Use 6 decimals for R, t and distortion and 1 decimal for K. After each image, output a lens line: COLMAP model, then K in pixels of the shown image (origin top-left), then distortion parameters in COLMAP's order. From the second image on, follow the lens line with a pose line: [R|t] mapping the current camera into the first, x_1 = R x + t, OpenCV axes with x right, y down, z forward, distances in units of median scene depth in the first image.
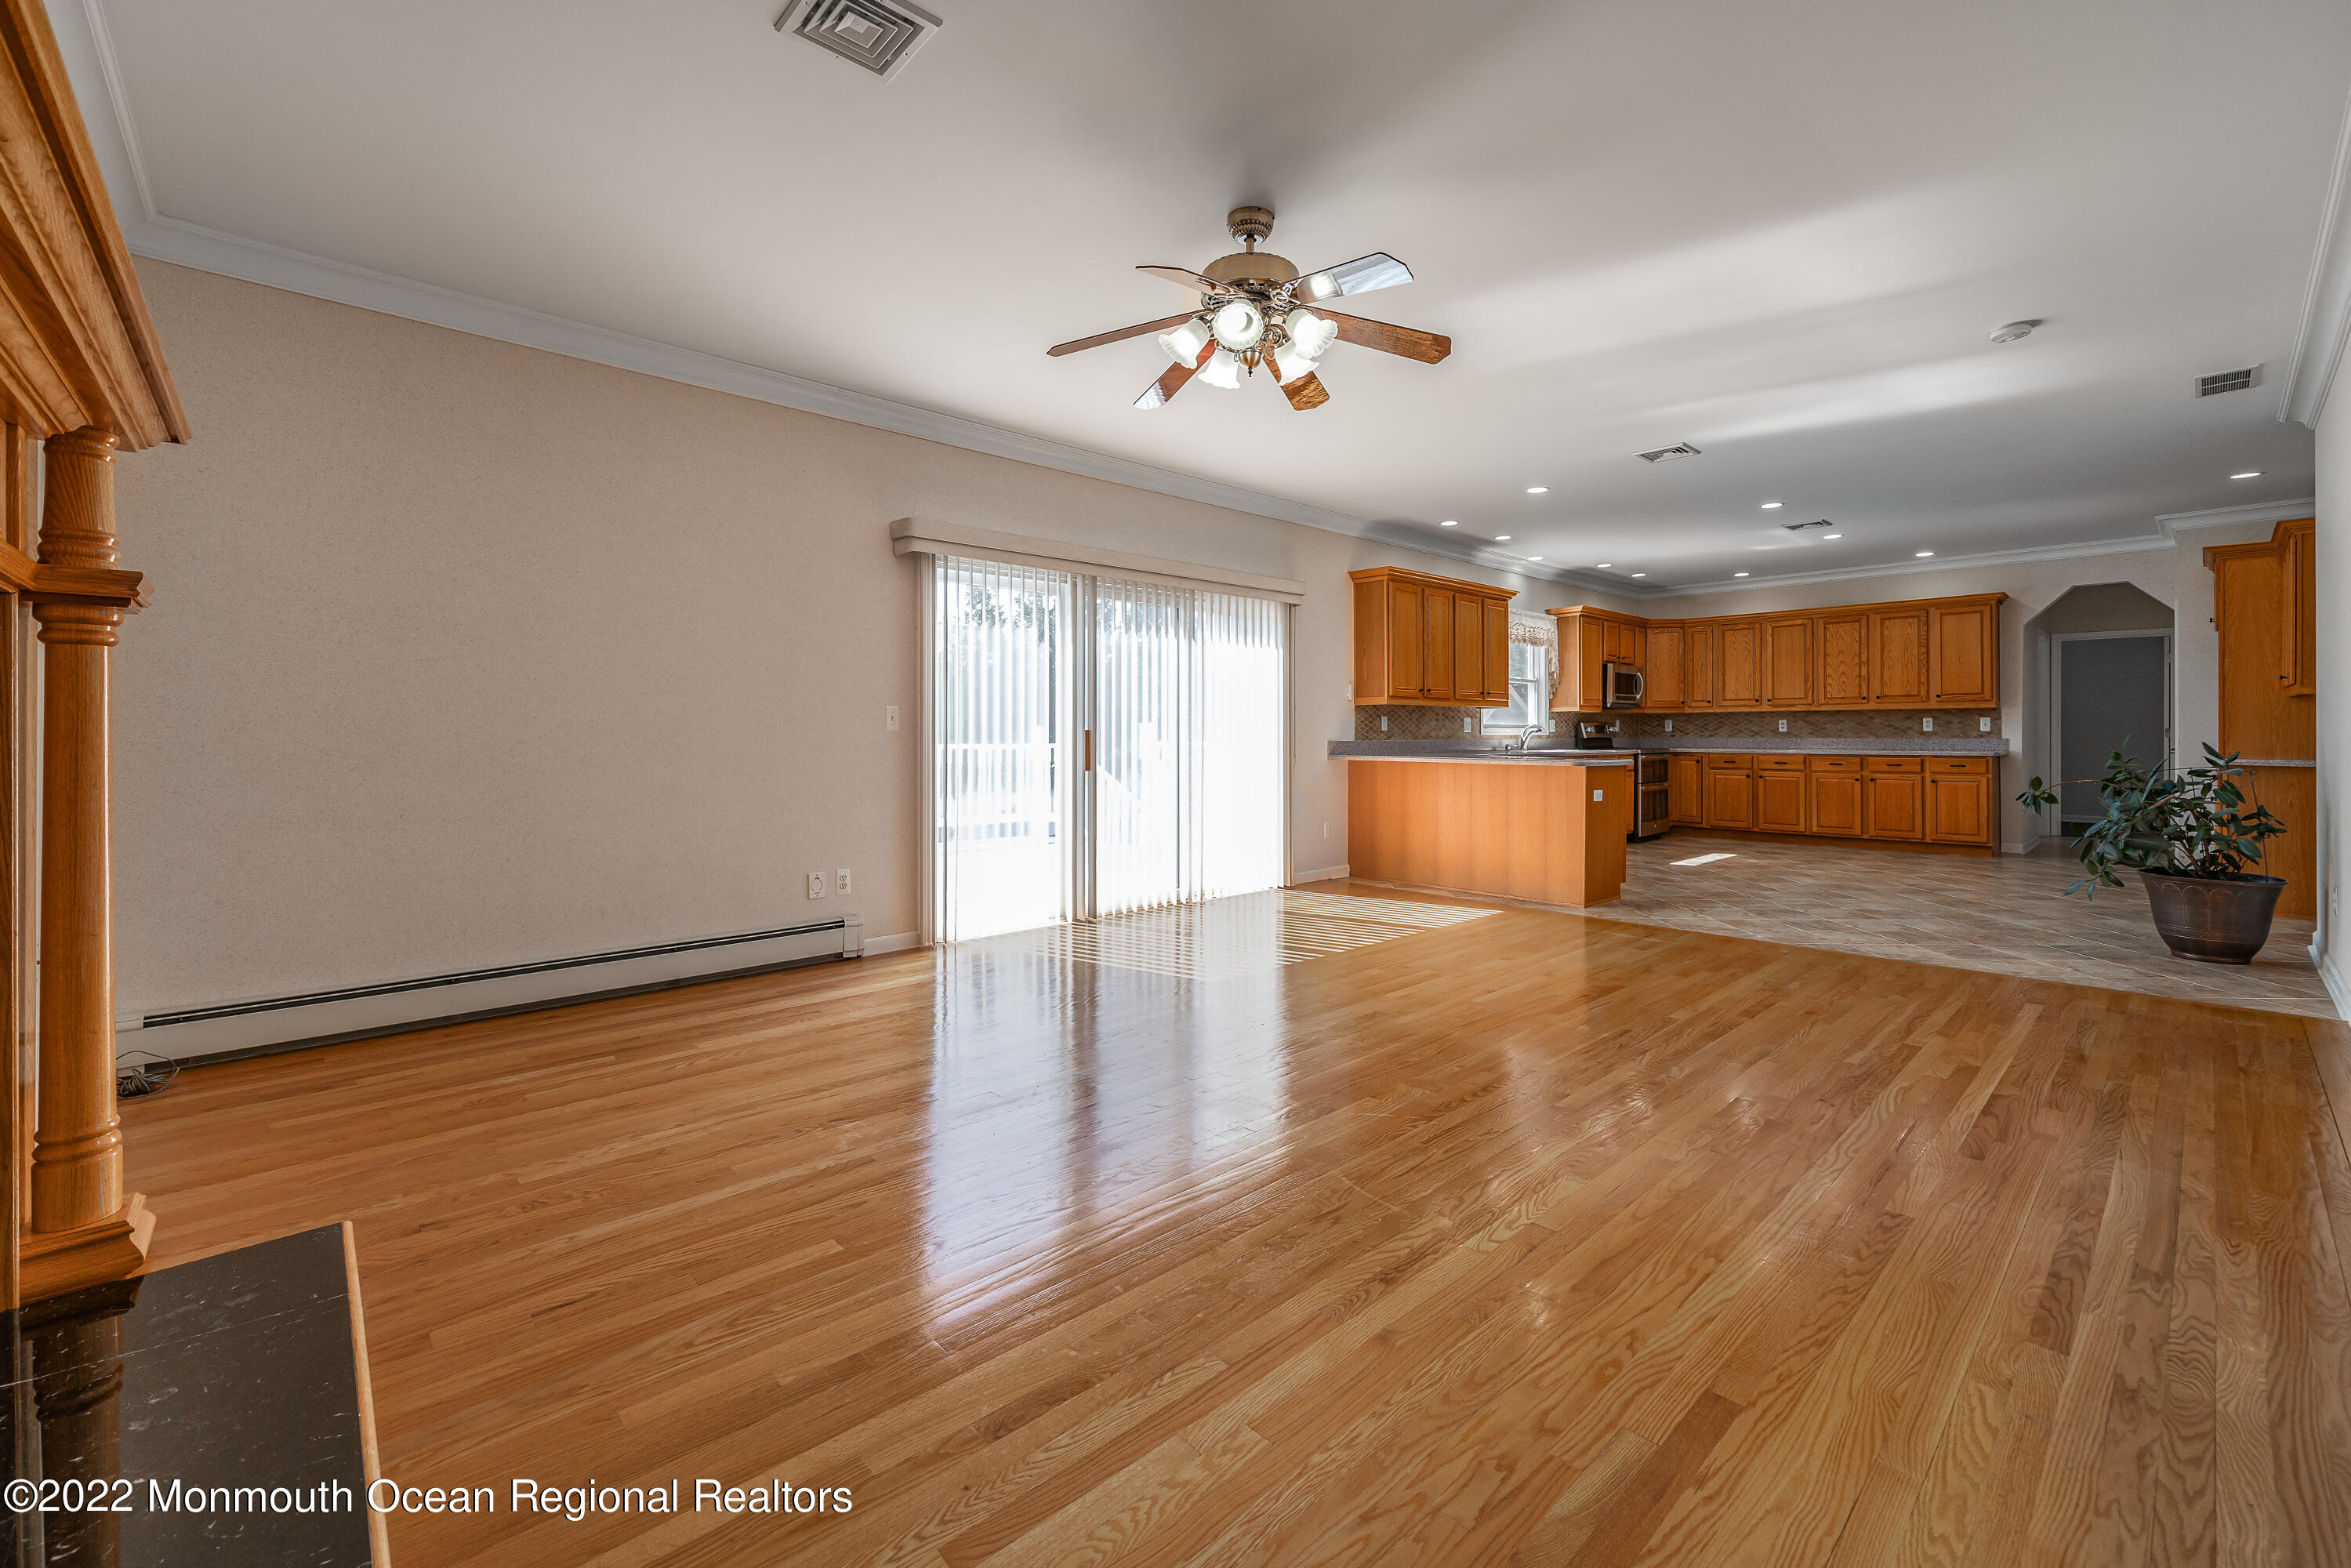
lens RADIAL K [[934.1, 0, 1197.0], [0, 934.1, 727.1], [0, 0, 1]] dist [0.001022, 0.000384]
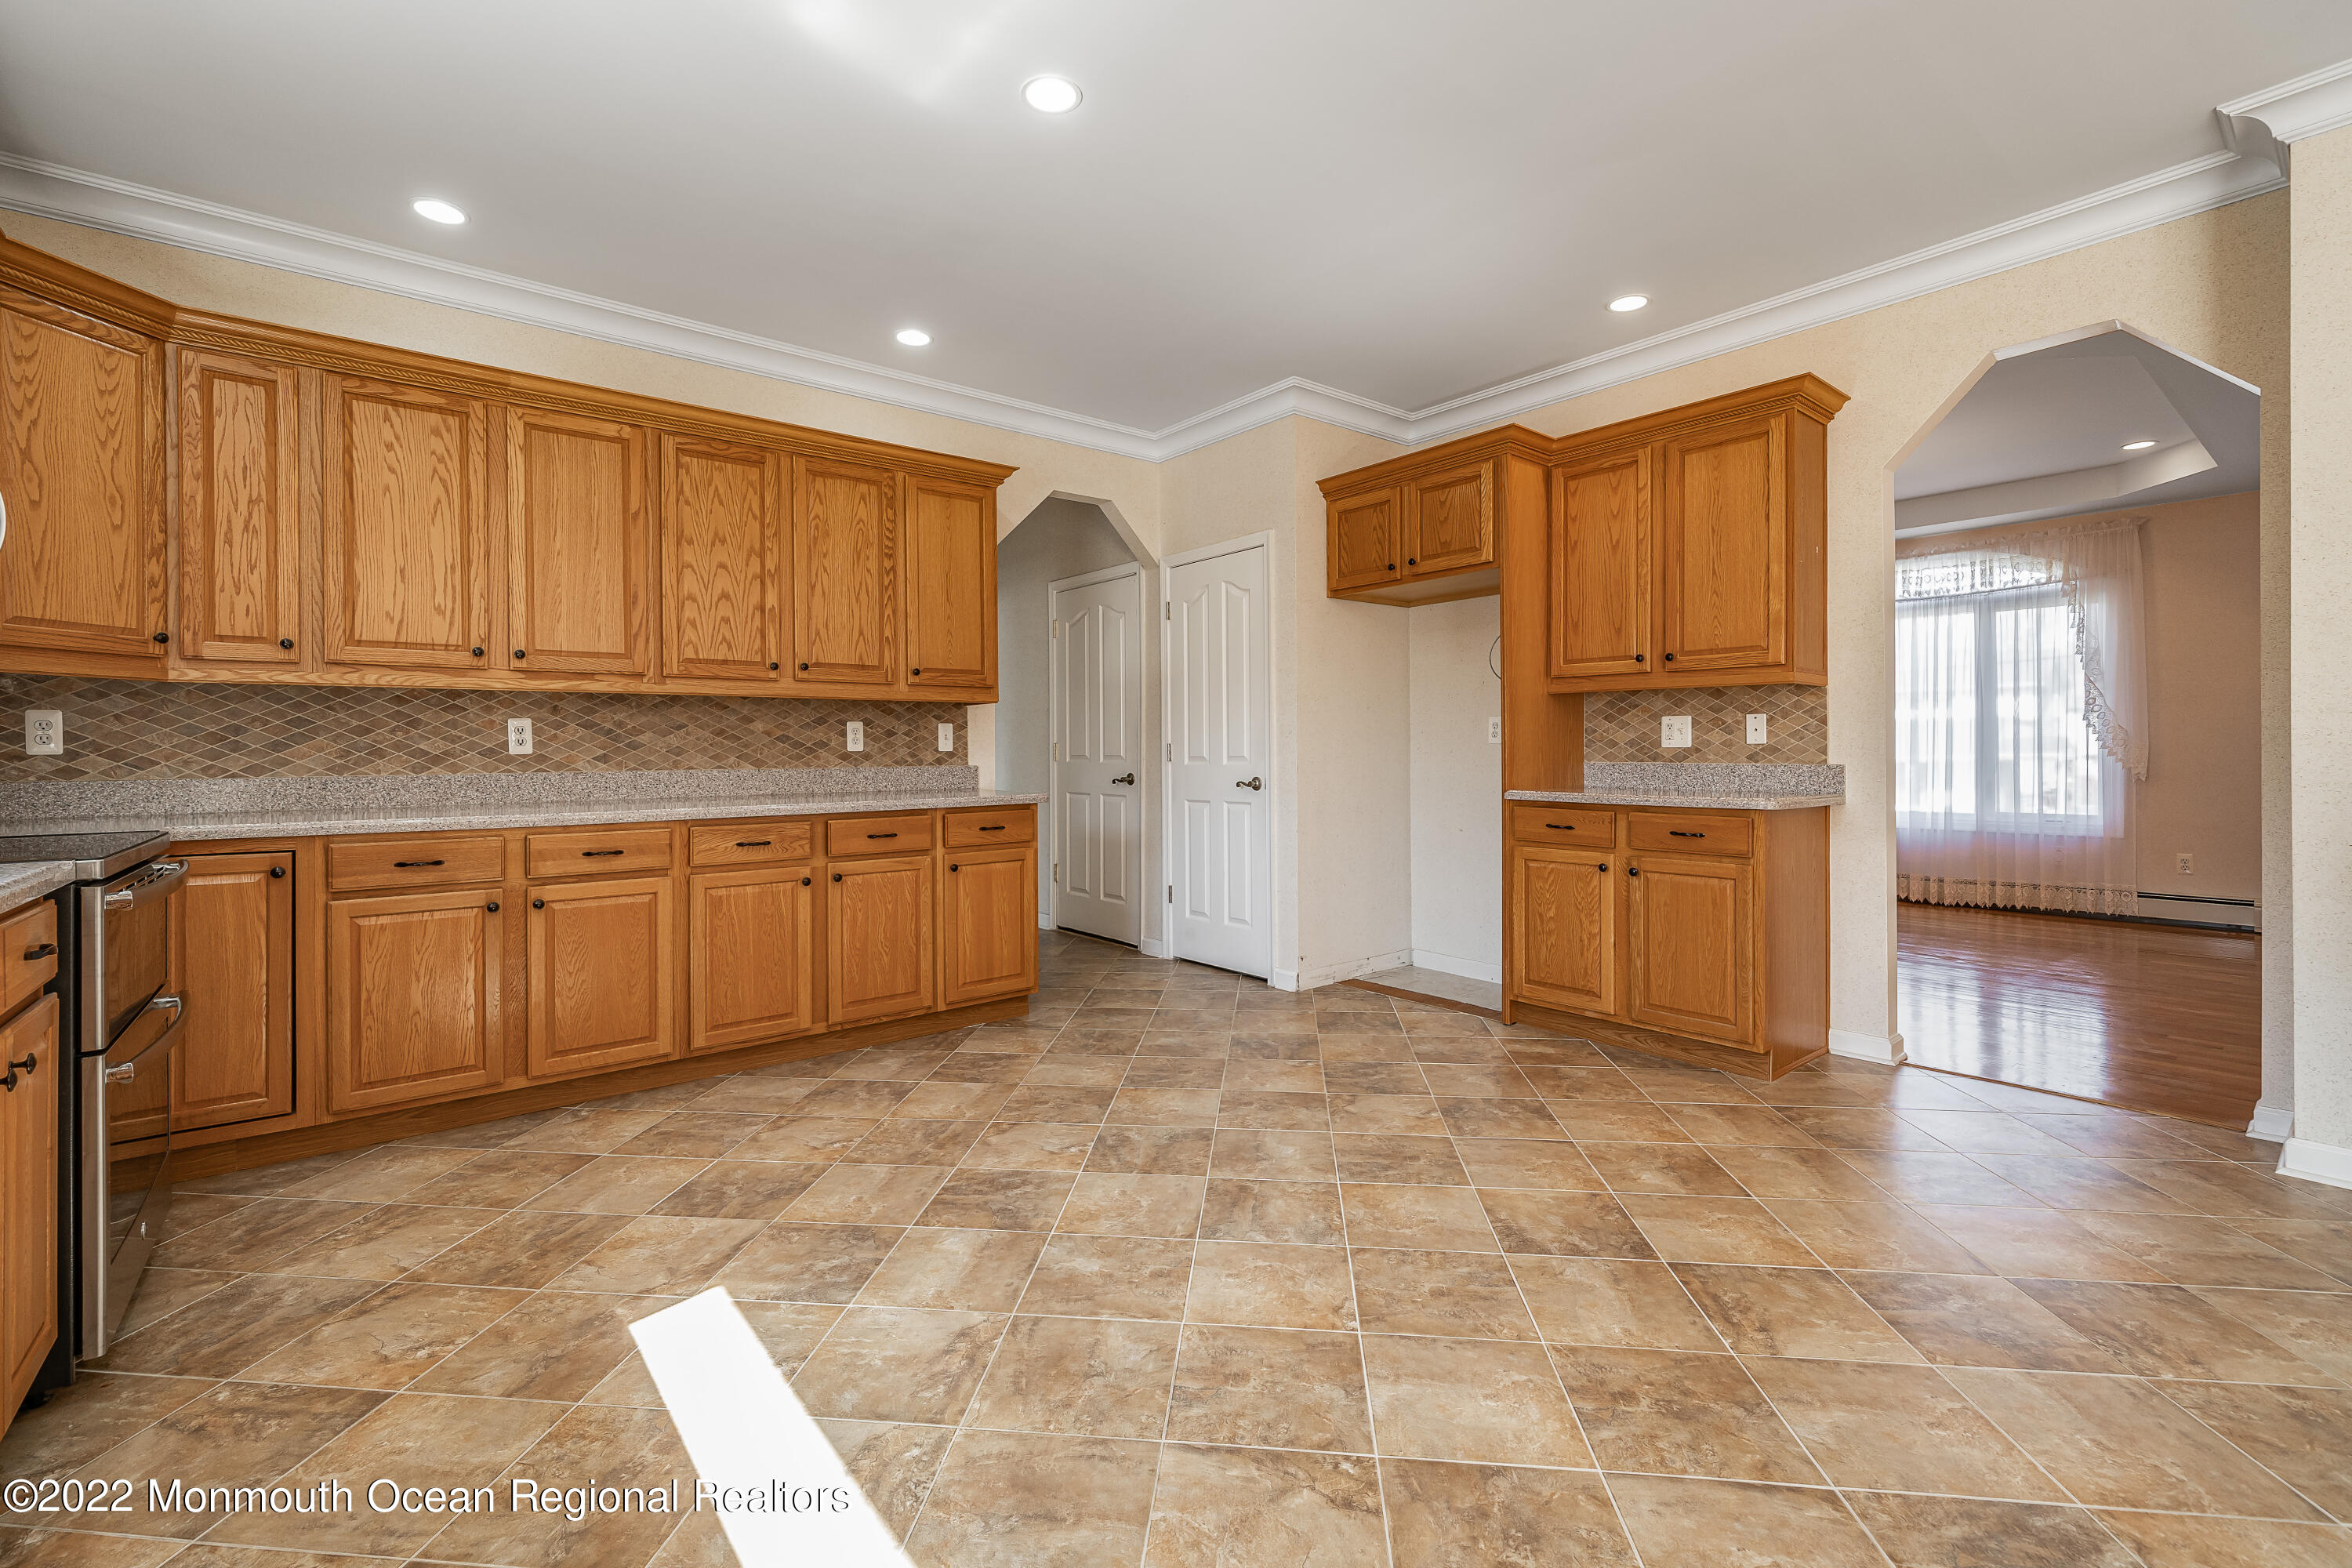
lens RADIAL K [[1012.4, 0, 1159.2], [0, 1012.4, 753.5], [0, 0, 1]] dist [-0.002044, 0.000323]
pose [[0.071590, -0.000608, 0.997434, 0.311269], [0.000273, 1.000000, 0.000590, 0.005081], [-0.997434, 0.000230, 0.071591, 0.820108]]
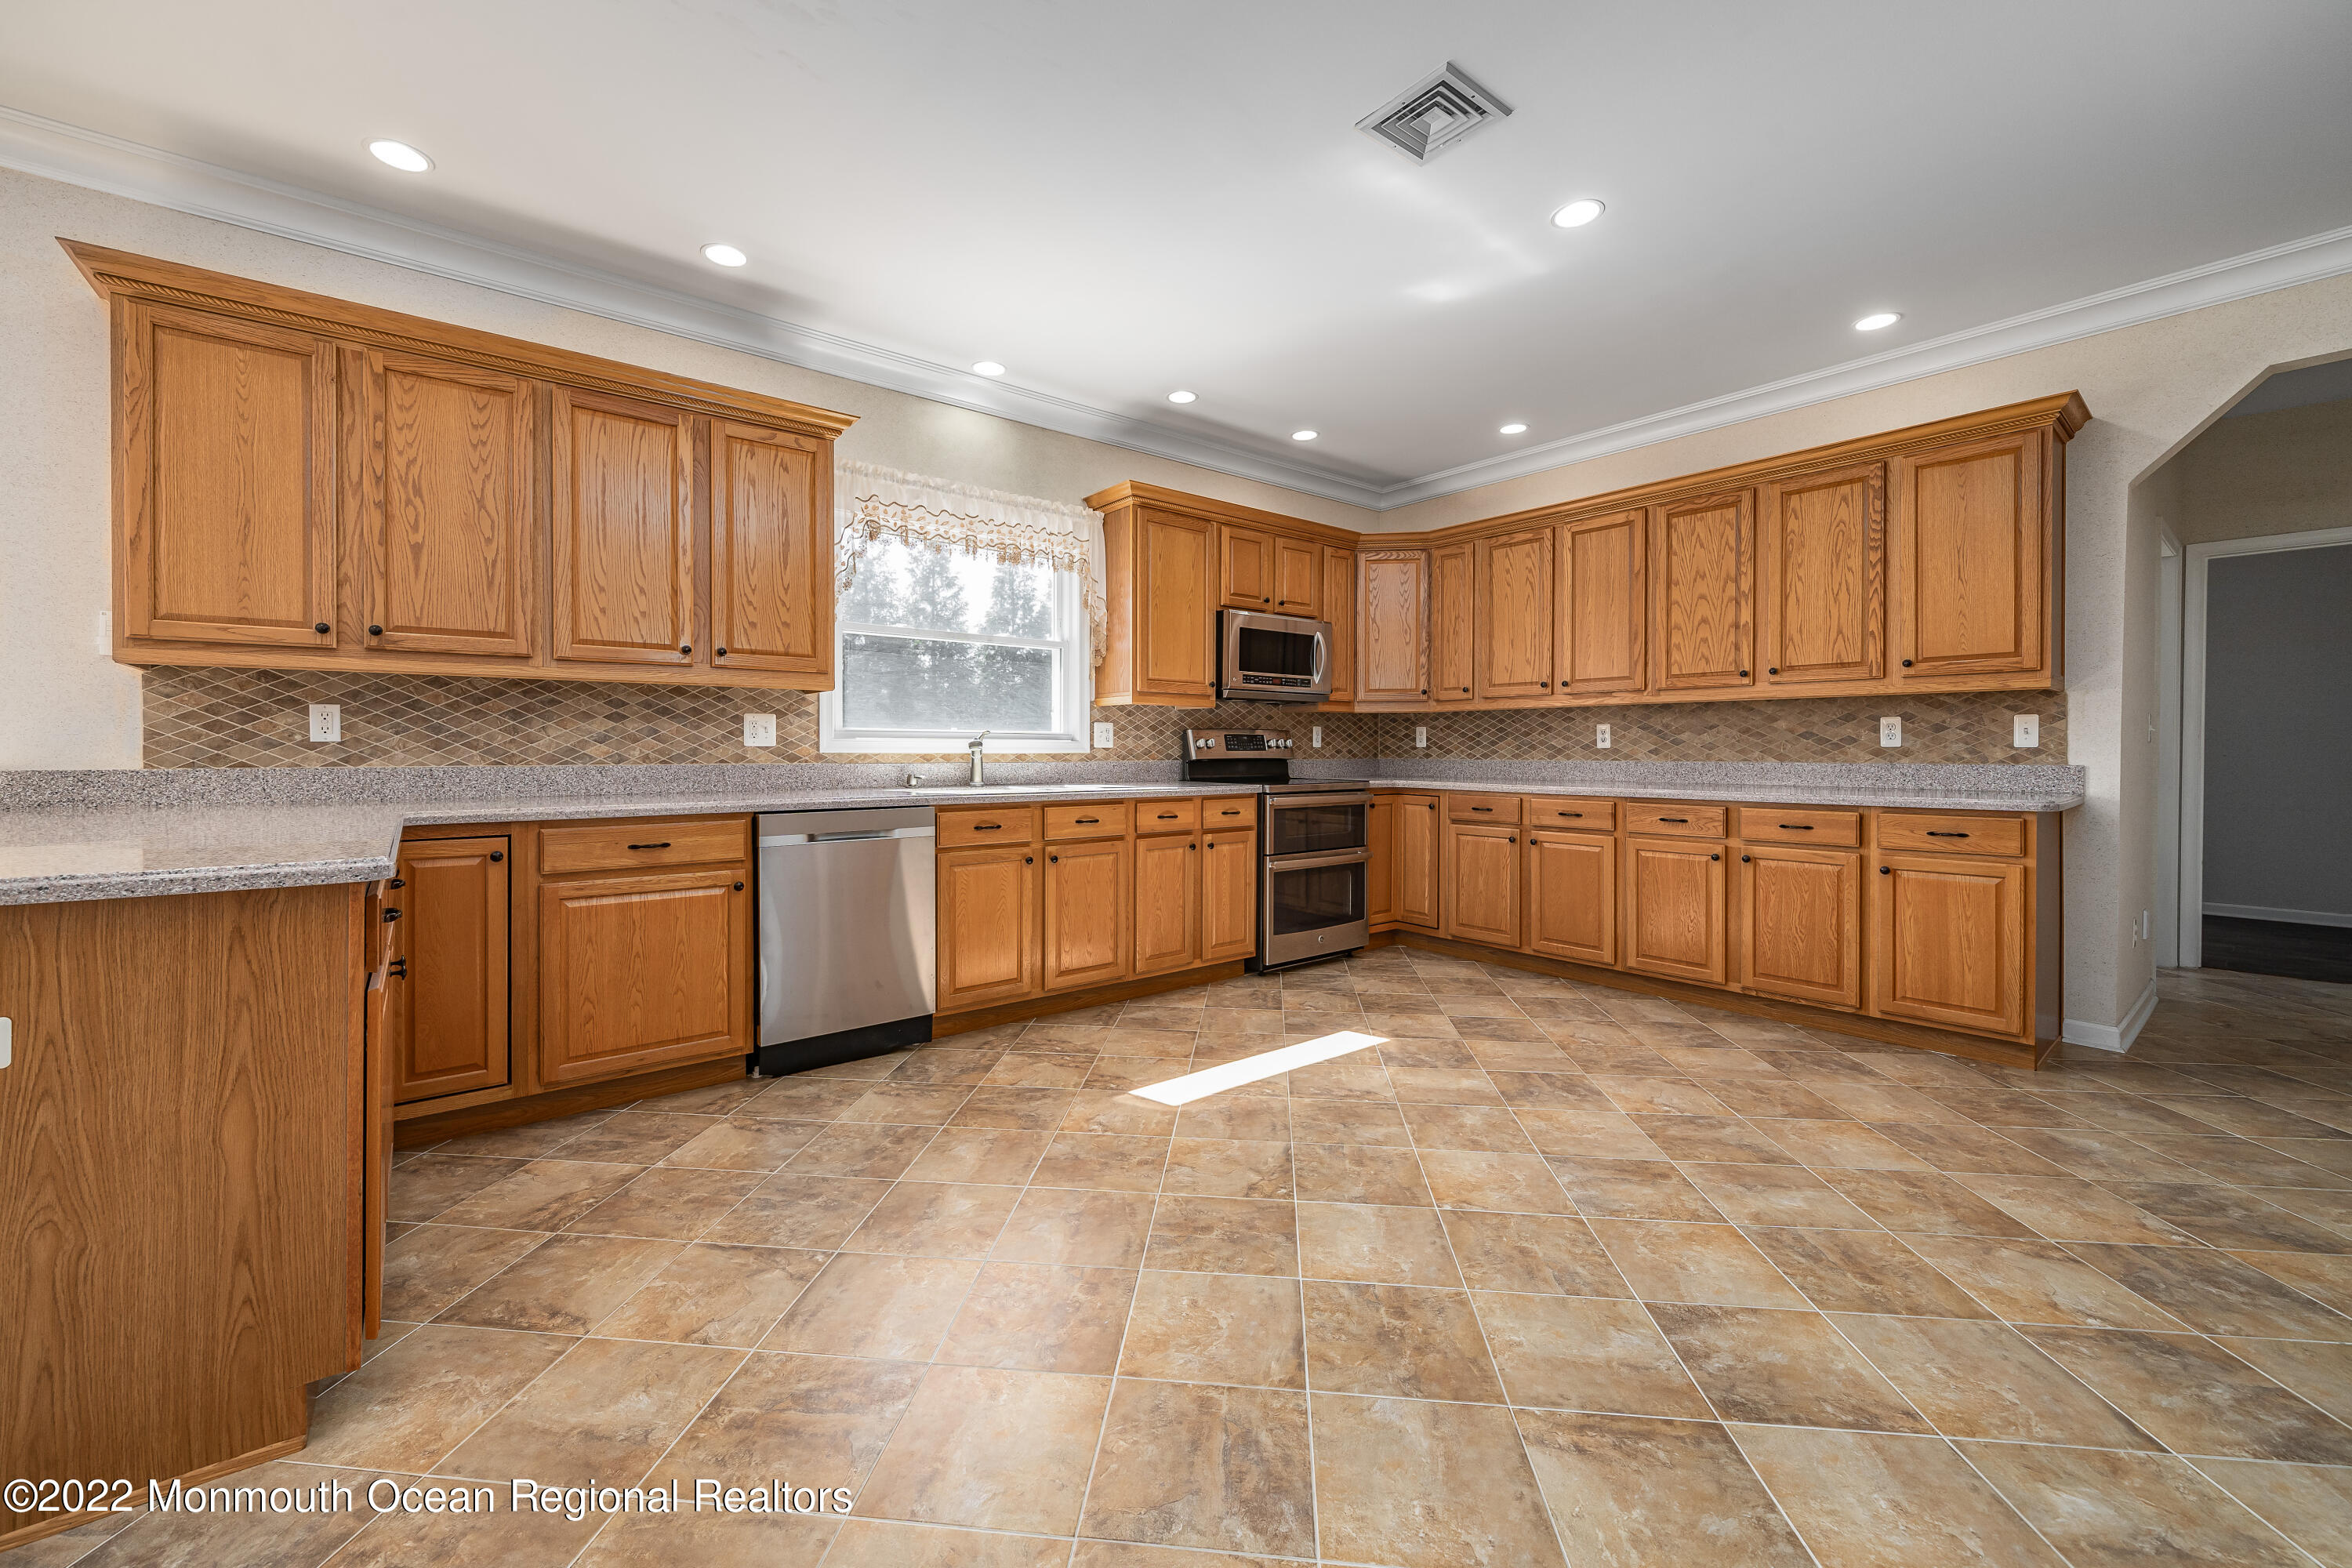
lens RADIAL K [[934.4, 0, 1165.8], [0, 934.4, 751.3], [0, 0, 1]] dist [0.001022, 0.000384]
pose [[0.997364, 0.002362, -0.072525, 0.473971], [-0.001722, 0.999959, 0.008889, 0.002957], [0.072543, -0.008740, 0.997327, 0.537261]]
